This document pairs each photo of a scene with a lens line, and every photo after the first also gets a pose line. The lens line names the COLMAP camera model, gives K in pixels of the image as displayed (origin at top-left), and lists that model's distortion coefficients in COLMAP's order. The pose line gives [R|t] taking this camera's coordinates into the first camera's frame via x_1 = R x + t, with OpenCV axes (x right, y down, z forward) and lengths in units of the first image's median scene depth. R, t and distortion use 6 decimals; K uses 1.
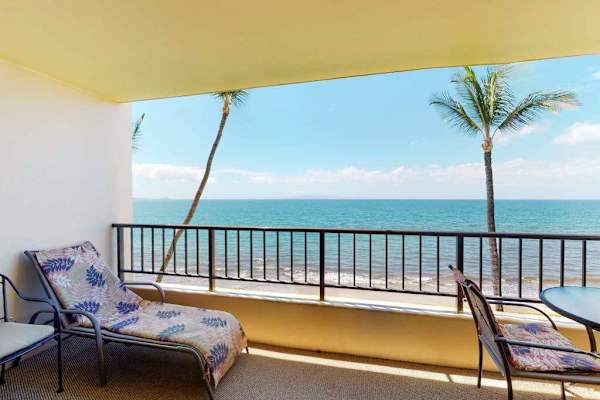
lens RADIAL K [[259.1, 0, 300.0], [0, 259.1, 200.0], [0, 0, 1]] dist [-0.002557, -0.000234]
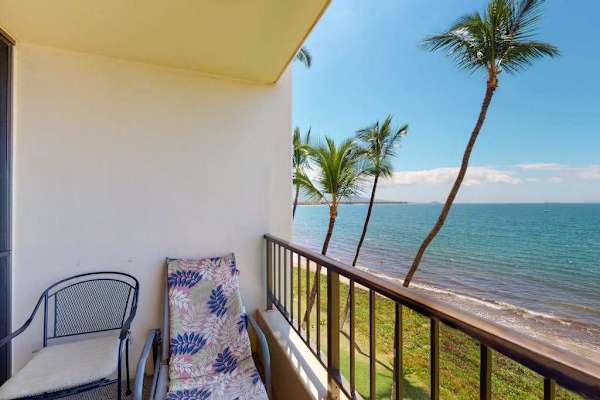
lens RADIAL K [[259.1, 0, 300.0], [0, 259.1, 200.0], [0, 0, 1]] dist [-0.002557, -0.000234]
pose [[0.574990, -0.000137, -0.818160, 0.011288], [-0.009978, 0.999924, -0.007180, -0.011772], [0.818099, 0.012292, 0.574946, 0.616611]]
